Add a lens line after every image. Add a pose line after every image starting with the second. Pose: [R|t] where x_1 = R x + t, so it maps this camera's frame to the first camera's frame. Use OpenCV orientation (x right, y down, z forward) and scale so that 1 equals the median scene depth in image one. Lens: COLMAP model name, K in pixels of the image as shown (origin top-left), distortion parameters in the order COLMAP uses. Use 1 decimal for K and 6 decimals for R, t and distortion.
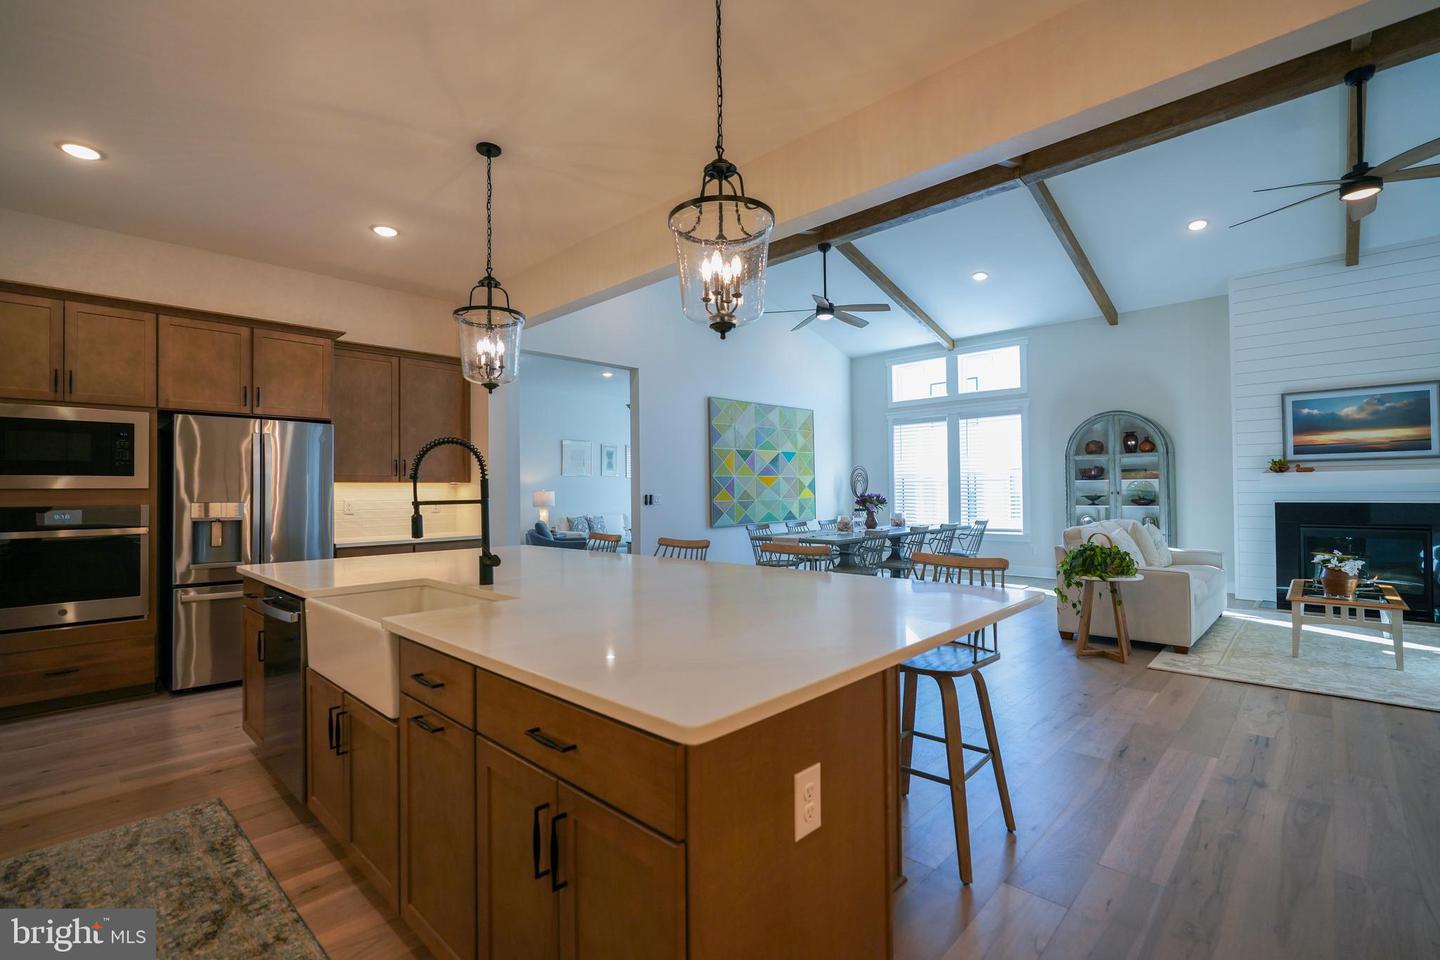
lens RADIAL K [[644.9, 0, 714.0], [0, 644.9, 481.5], [0, 0, 1]] dist [-0.014168, 0.006434]
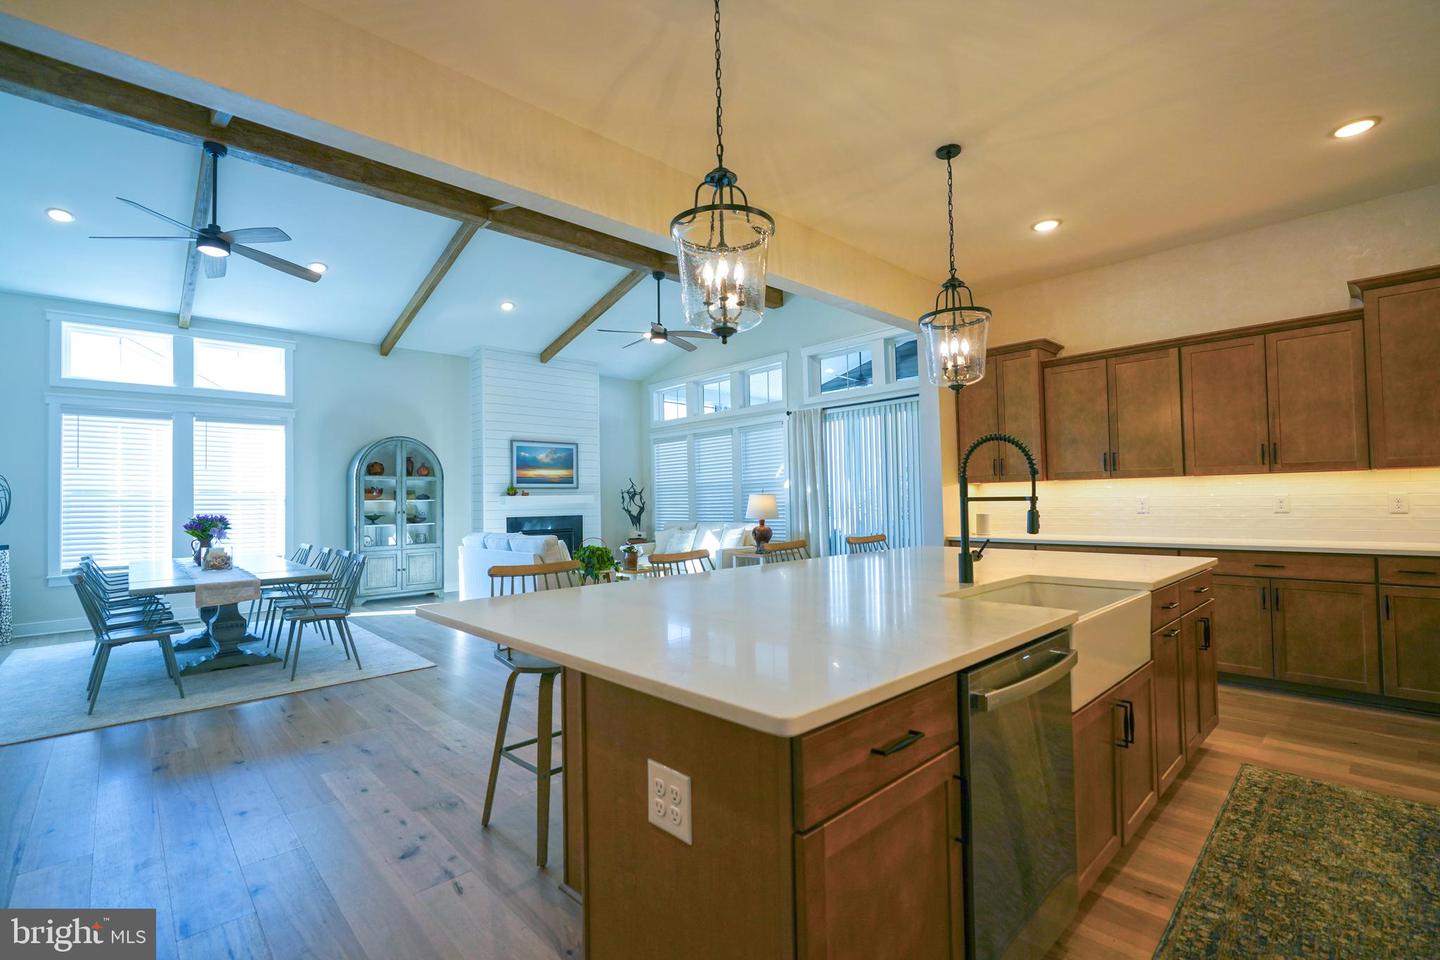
lens RADIAL K [[644.9, 0, 713.5], [0, 644.9, 484.1], [0, 0, 1]] dist [-0.014168, 0.006434]
pose [[0.052386, 0.038664, 0.997878, -0.412086], [0.002854, 0.999240, -0.038867, 0.013460], [-0.998623, 0.004884, 0.052236, 0.401443]]
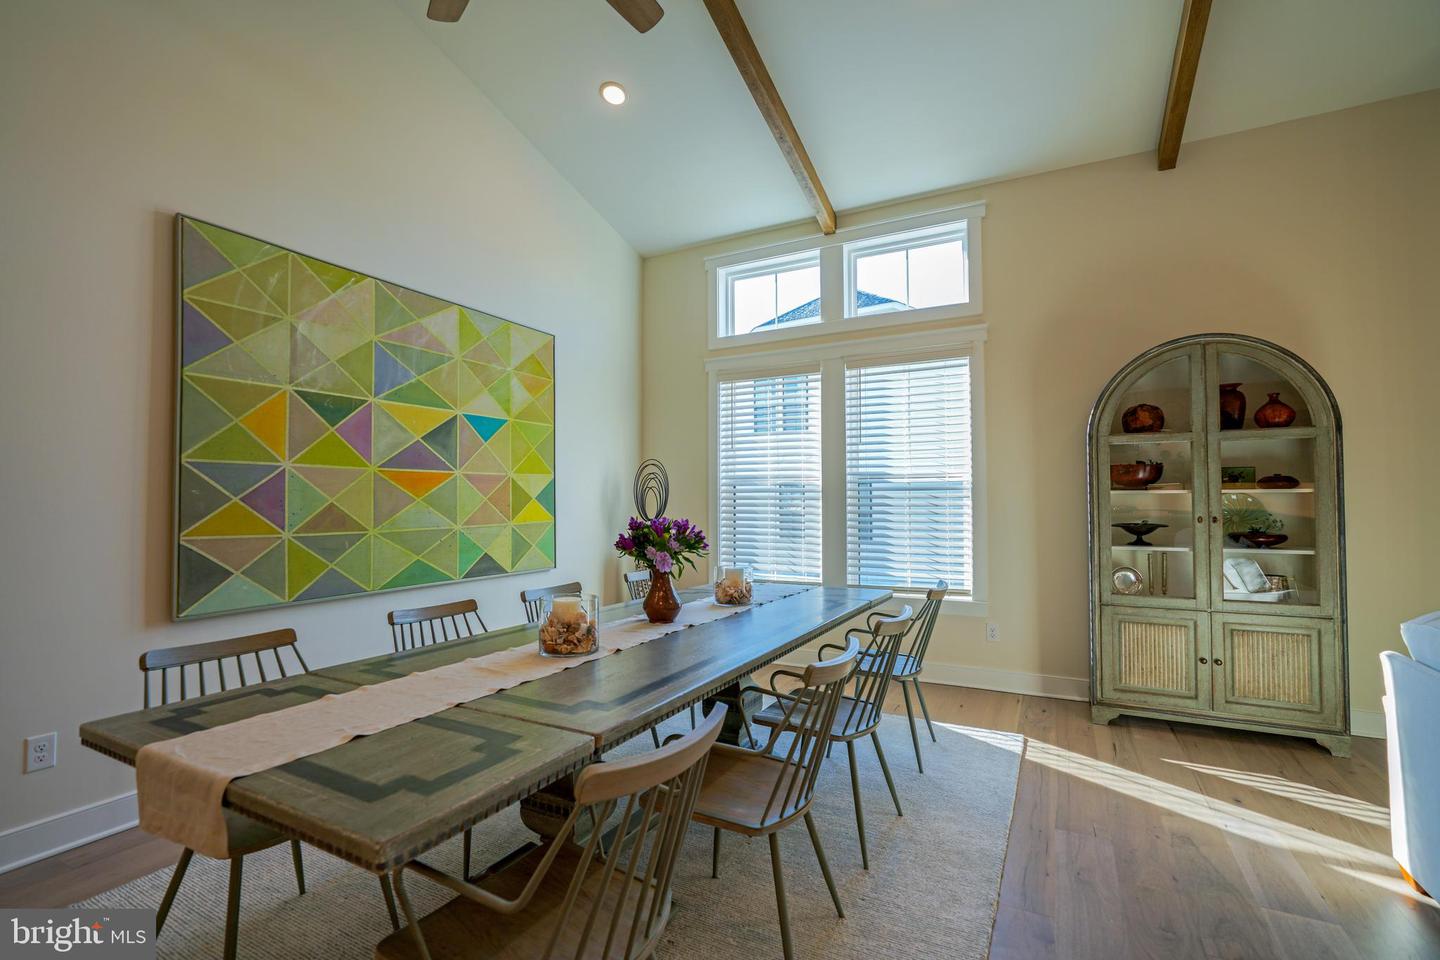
lens RADIAL K [[644.9, 0, 711.8], [0, 644.9, 485.3], [0, 0, 1]] dist [-0.014168, 0.006434]
pose [[0.961218, 0.017781, 0.275215, 0.169153], [-0.013171, 0.999740, -0.018587, 0.006804], [-0.275475, 0.014241, 0.961203, 0.643078]]
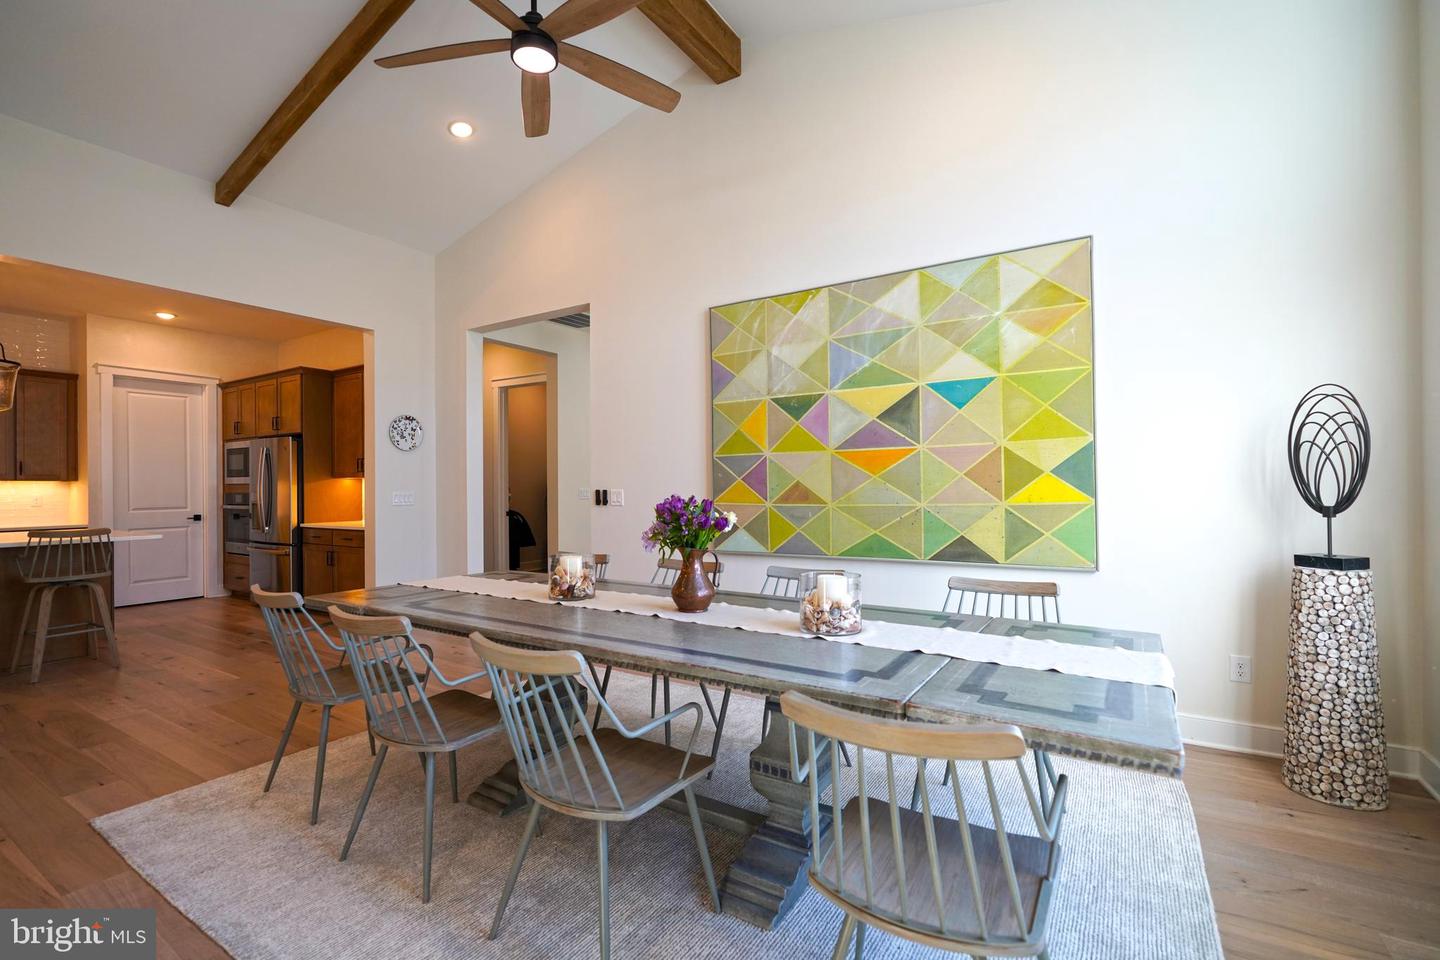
lens RADIAL K [[644.9, 0, 712.7], [0, 644.9, 486.6], [0, 0, 1]] dist [-0.014168, 0.006434]
pose [[0.201375, 0.010938, -0.979453, 0.534801], [0.020279, 0.999677, 0.015334, 0.008732], [0.979304, -0.022950, 0.201088, 0.920902]]
